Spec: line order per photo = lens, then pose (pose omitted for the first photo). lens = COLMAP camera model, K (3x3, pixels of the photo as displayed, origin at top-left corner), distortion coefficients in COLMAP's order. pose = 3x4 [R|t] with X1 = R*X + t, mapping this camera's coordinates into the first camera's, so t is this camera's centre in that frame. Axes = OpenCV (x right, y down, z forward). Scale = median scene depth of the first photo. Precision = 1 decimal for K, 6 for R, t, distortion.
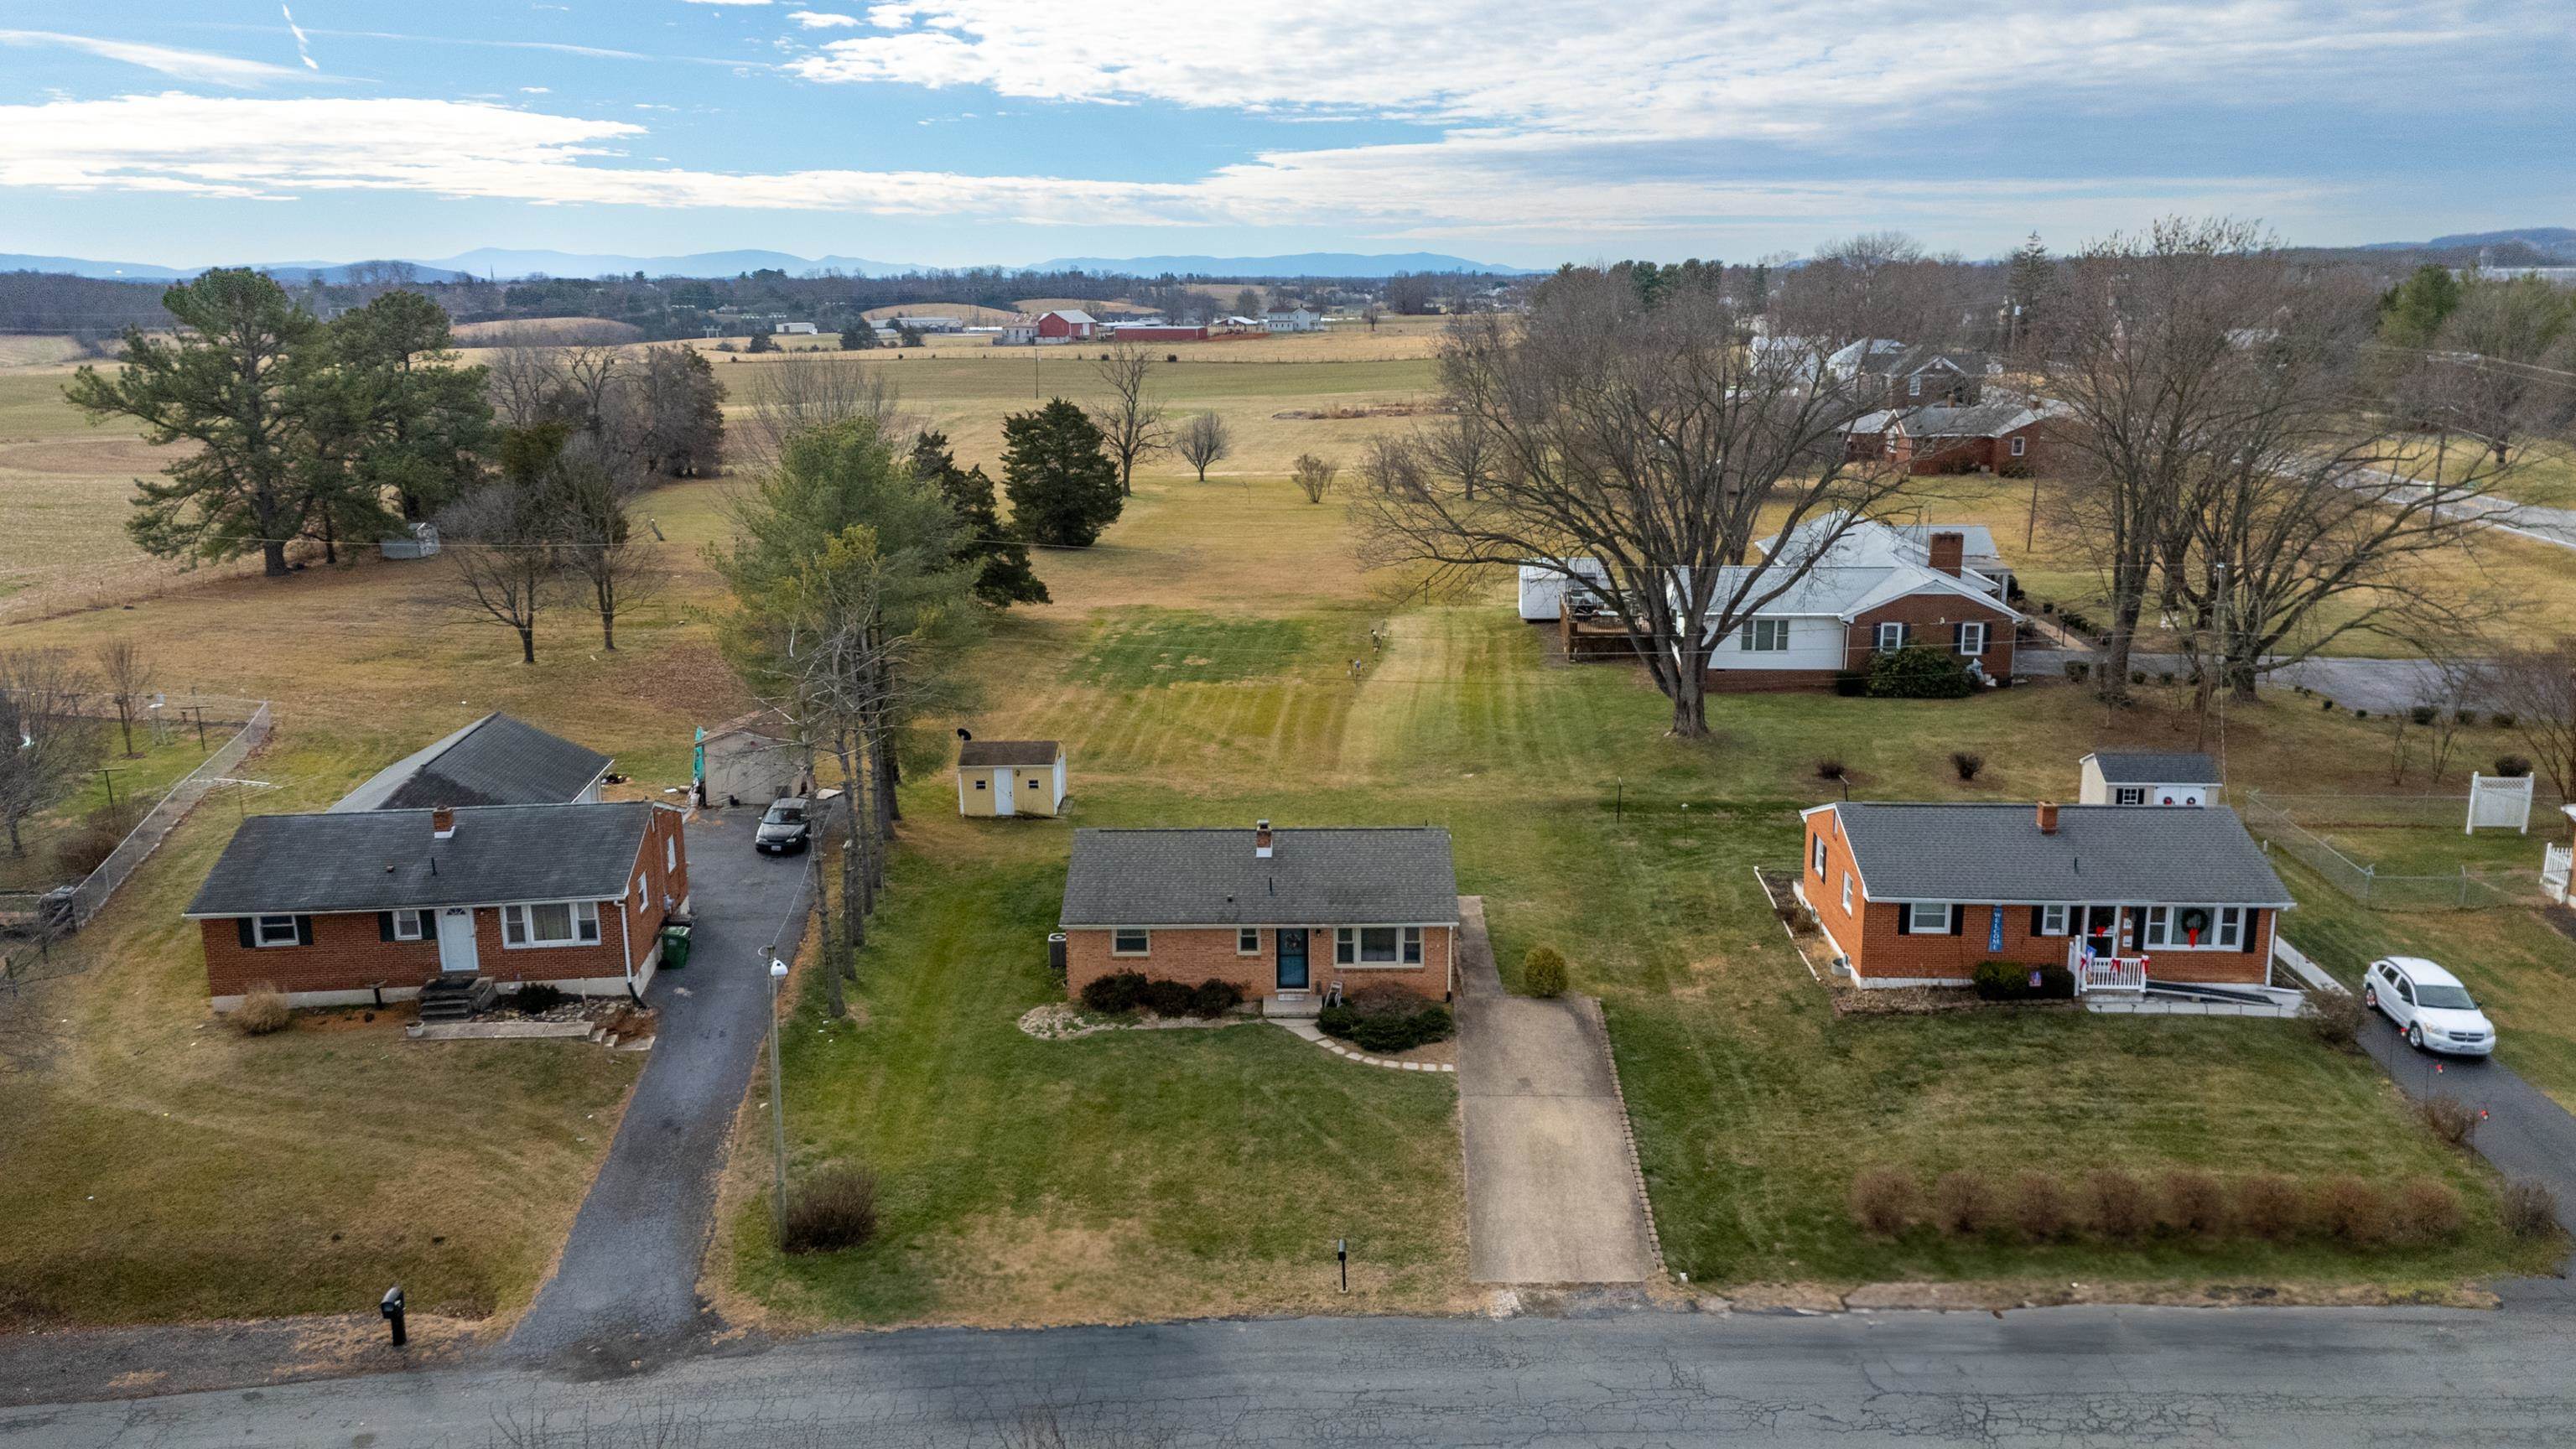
lens RADIAL K [[1889.2, 0, 1291.5], [0, 1889.2, 725.7], [0, 0, 1]] dist [0.085513, -0.088228]
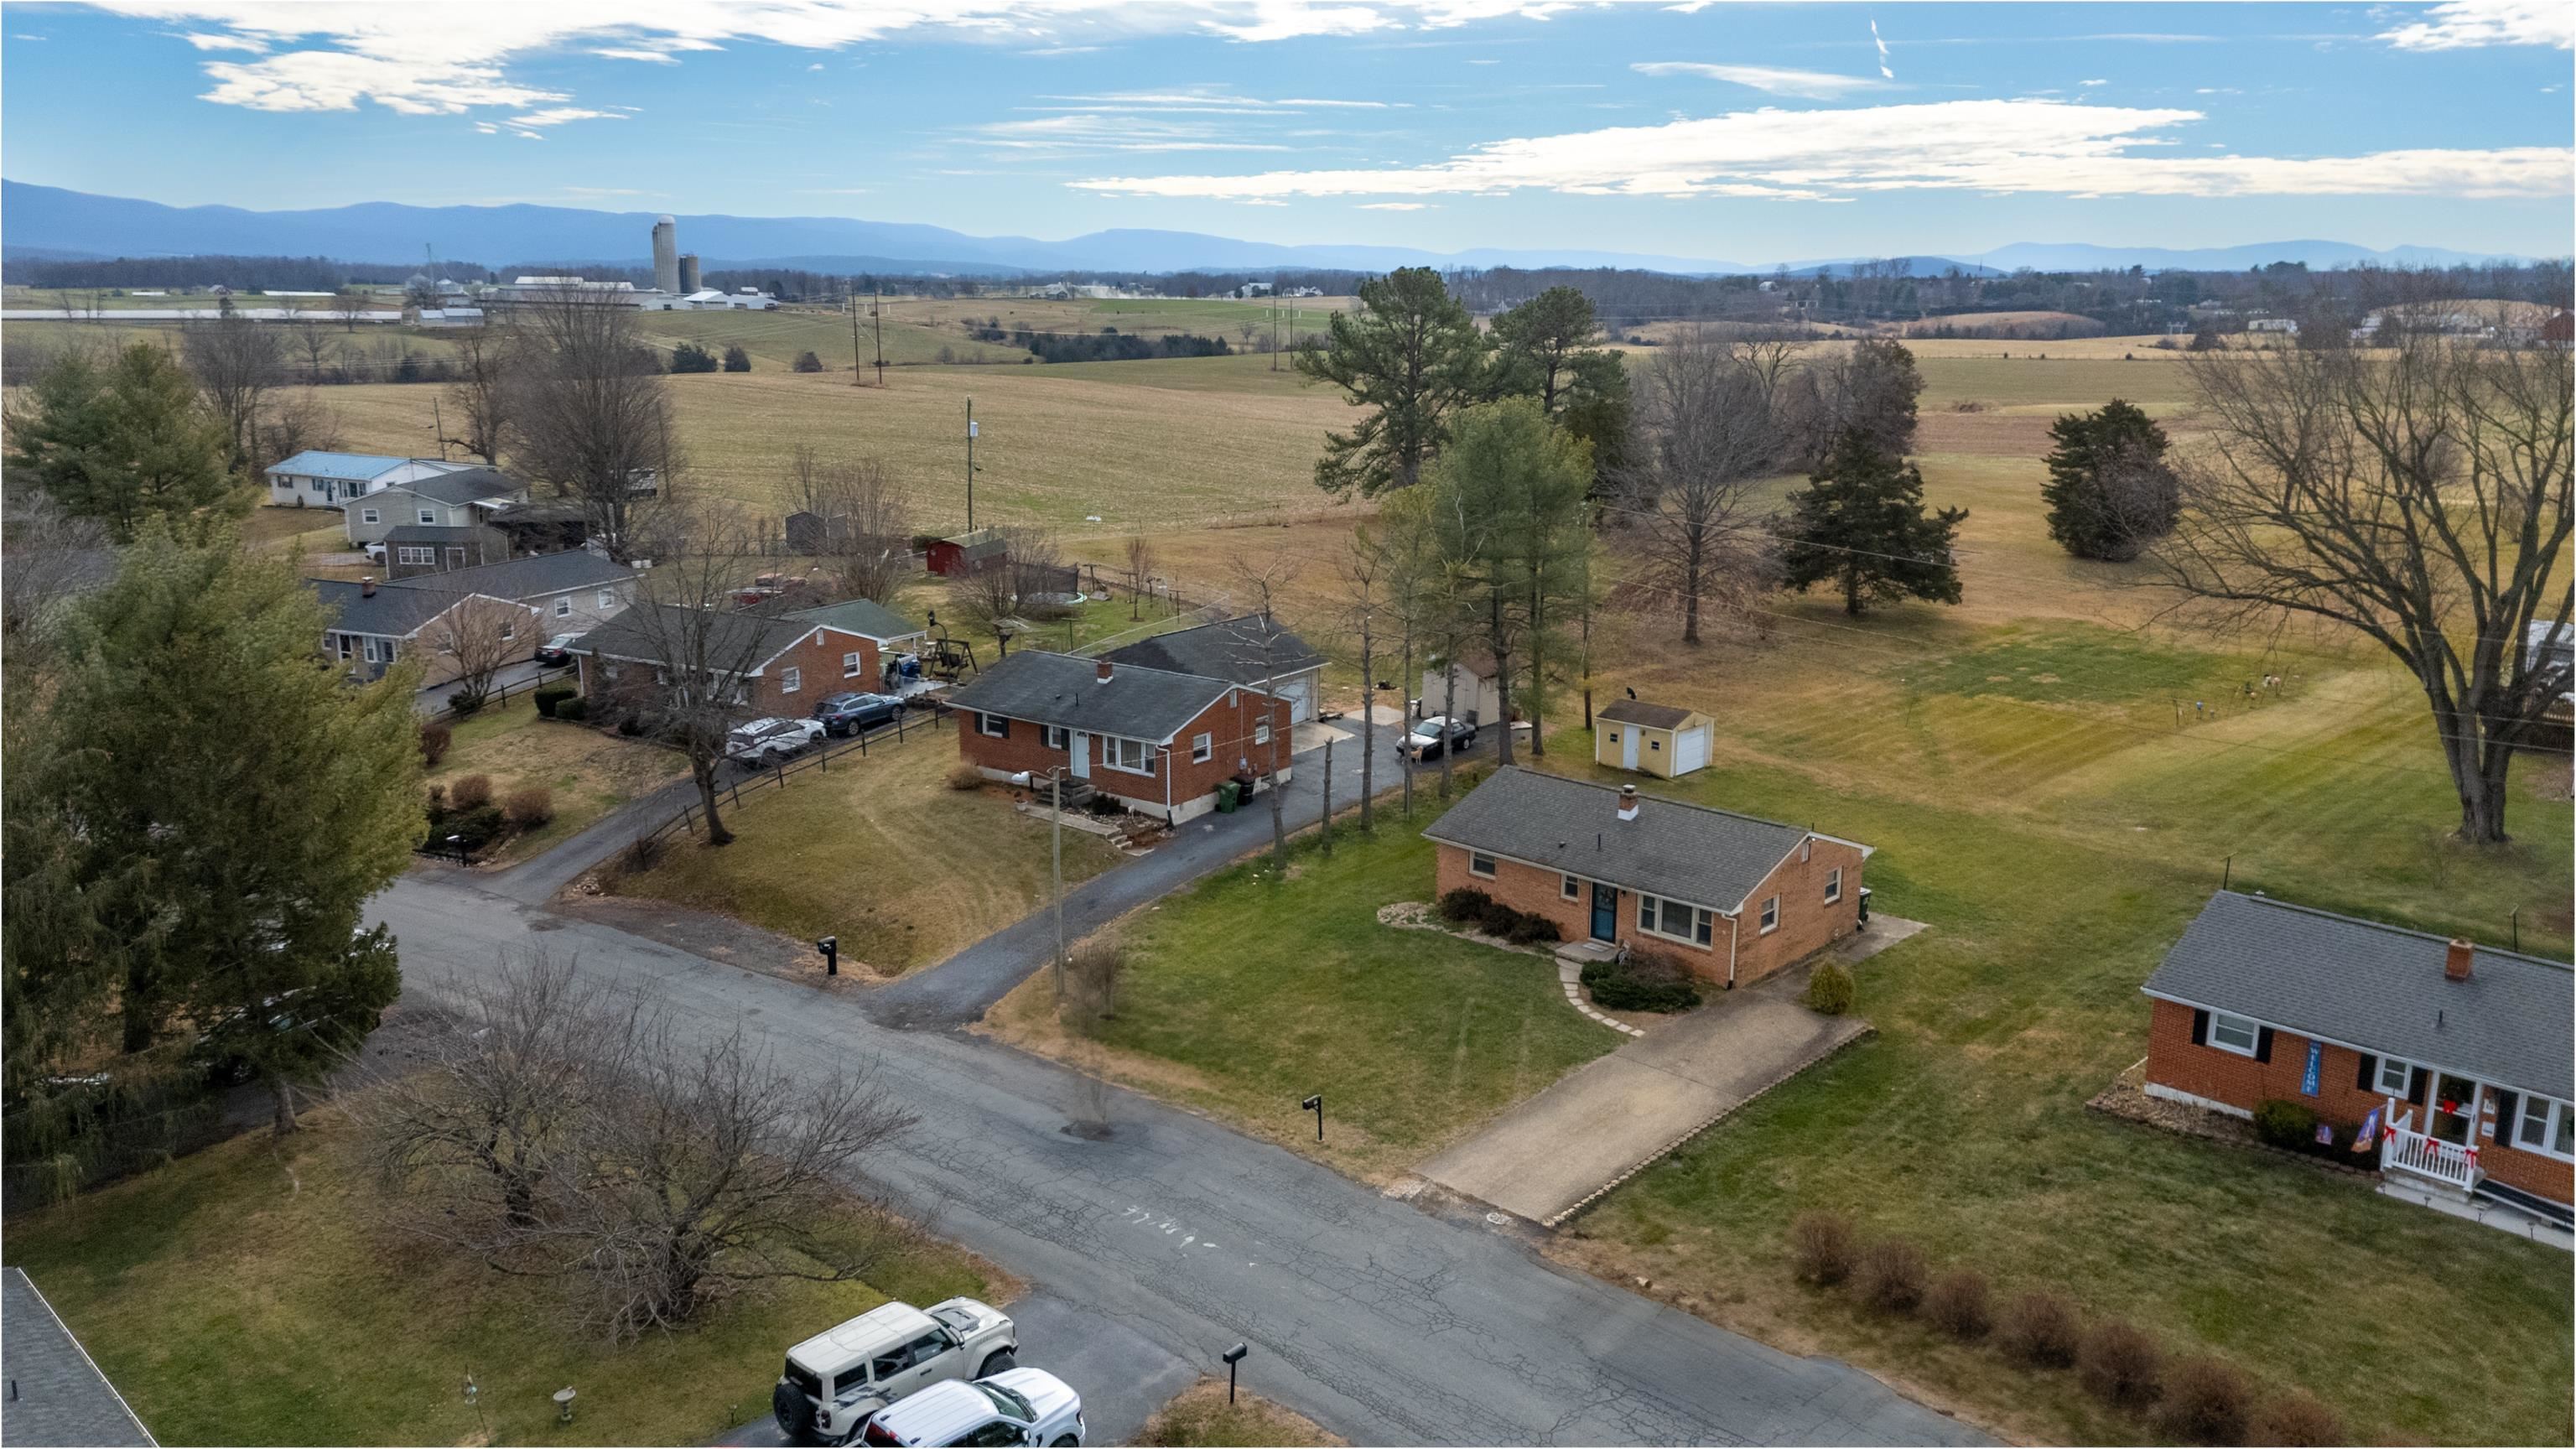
lens RADIAL K [[1889.2, 0, 1287.9], [0, 1889.2, 717.3], [0, 0, 1]] dist [0.085513, -0.088228]
pose [[0.735511, 0.162180, -0.657815, 0.567362], [-0.162983, 0.984769, 0.060555, -0.022005], [0.657617, 0.062673, 0.750741, 0.068681]]
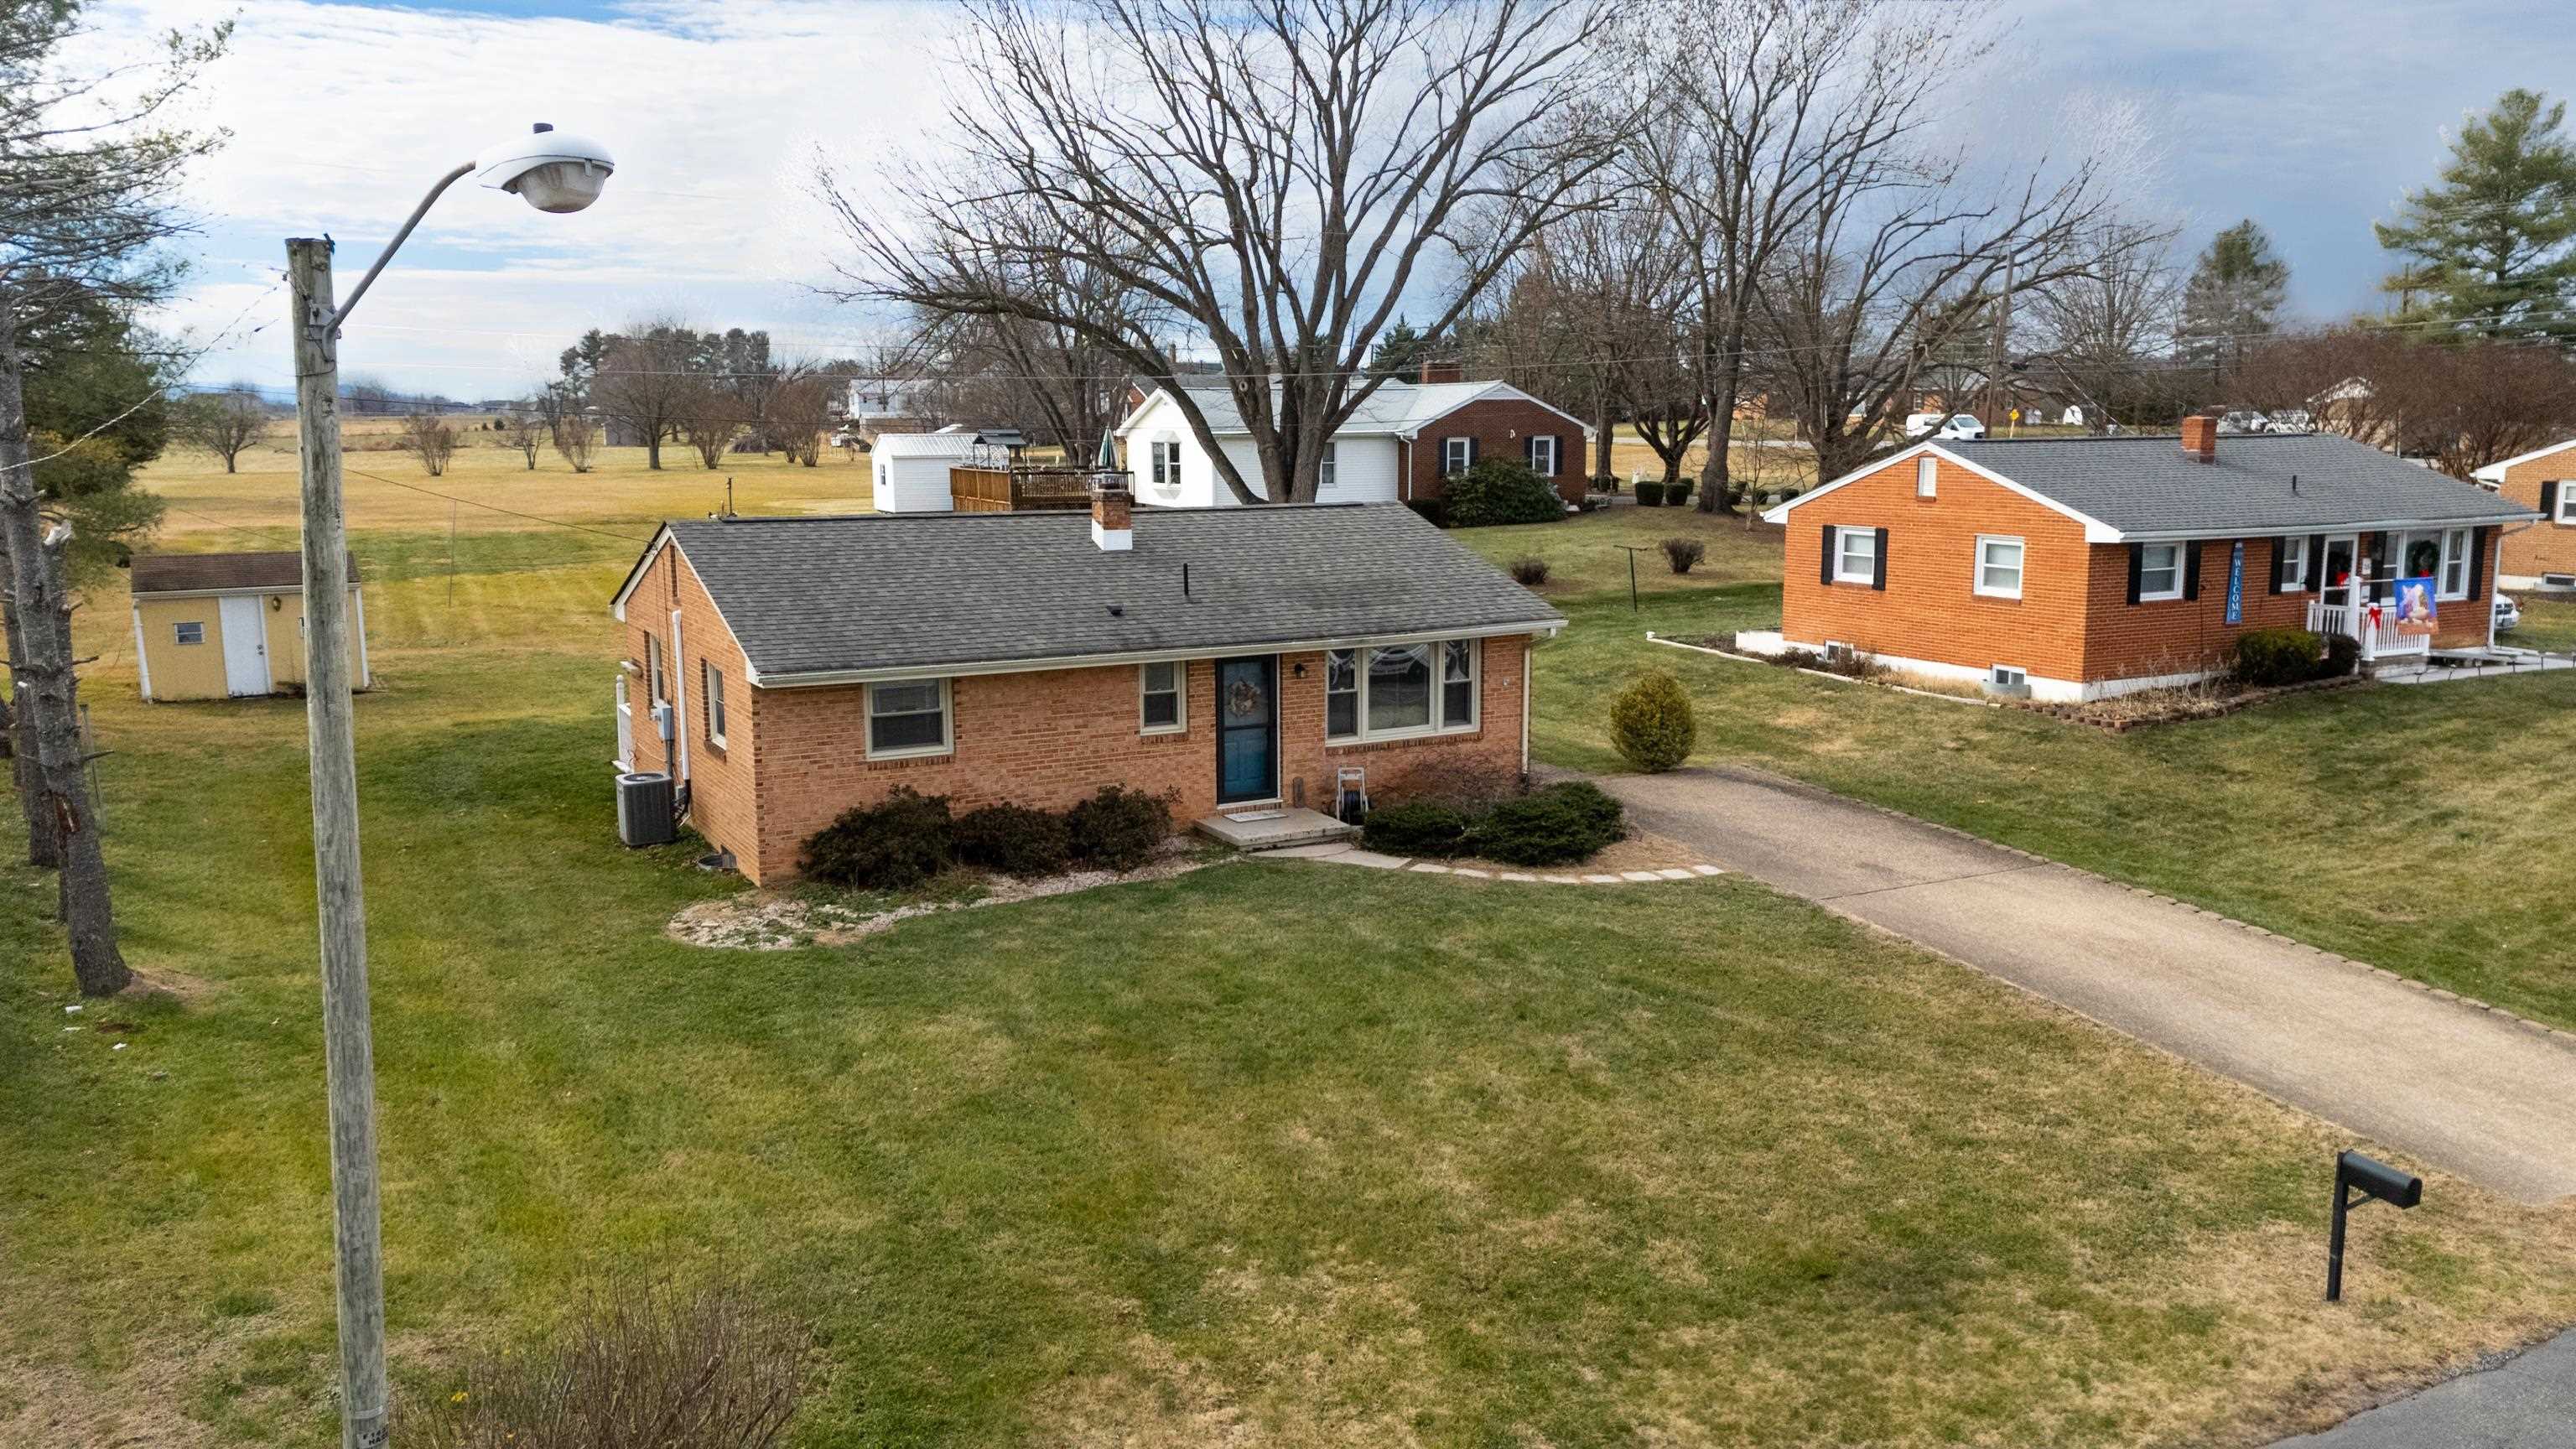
lens RADIAL K [[1889.2, 0, 1287.9], [0, 1889.2, 740.6], [0, 0, 1]] dist [0.085513, -0.088228]
pose [[0.869147, -0.080396, 0.487976, -0.221183], [0.110889, 0.993256, -0.033864, 0.144109], [-0.481962, 0.083544, 0.872200, 0.599854]]
